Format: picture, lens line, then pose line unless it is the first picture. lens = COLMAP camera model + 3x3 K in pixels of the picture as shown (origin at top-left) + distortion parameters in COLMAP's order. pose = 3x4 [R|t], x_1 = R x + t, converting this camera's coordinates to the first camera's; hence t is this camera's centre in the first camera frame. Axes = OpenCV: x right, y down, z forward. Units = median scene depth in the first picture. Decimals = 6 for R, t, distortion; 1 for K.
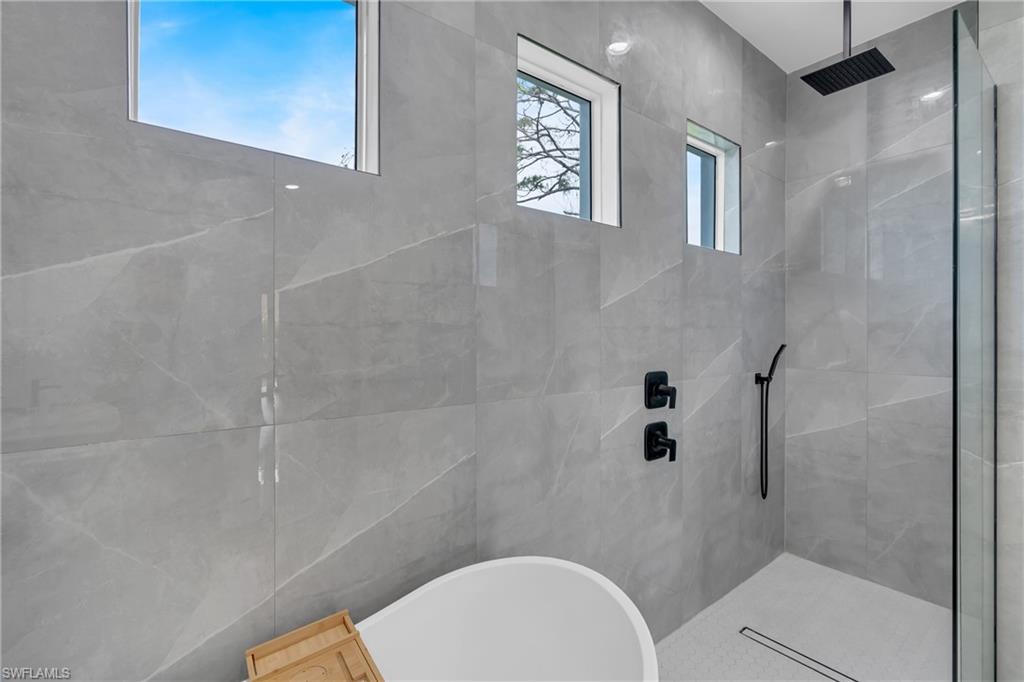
lens RADIAL K [[464.7, 0, 508.9], [0, 464.7, 330.6], [0, 0, 1]] dist [-0.000046, 0.000304]
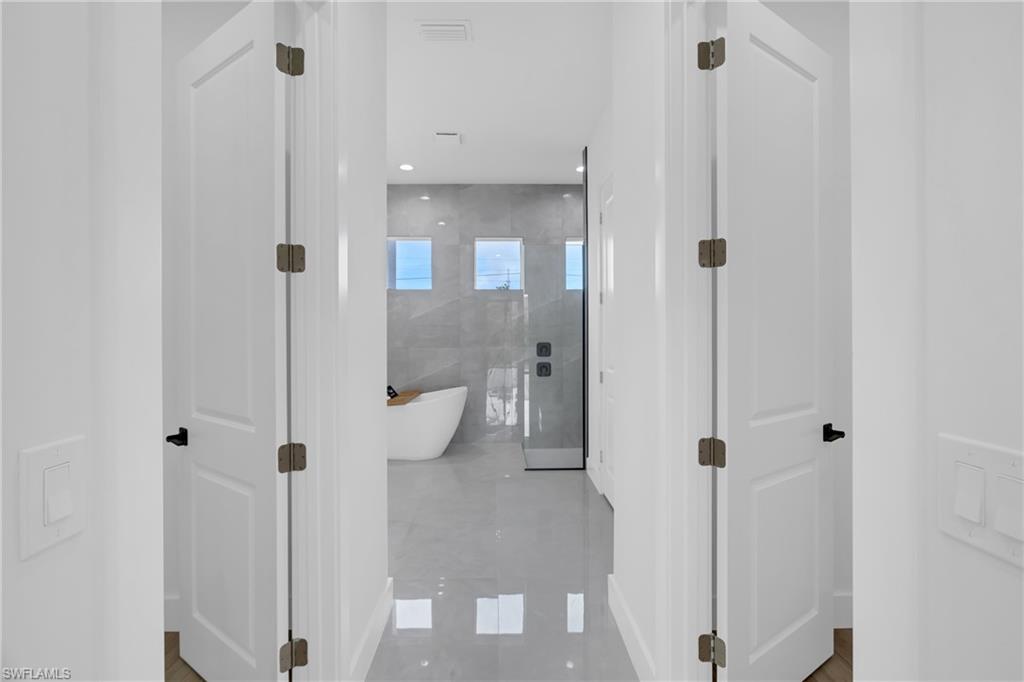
lens RADIAL K [[464.7, 0, 508.9], [0, 464.7, 330.6], [0, 0, 1]] dist [-0.000046, 0.000304]
pose [[0.806783, -0.006429, -0.590813, 1.927146], [0.007748, 0.999970, -0.000301, 0.026234], [0.590798, -0.004335, 0.806808, -1.365011]]
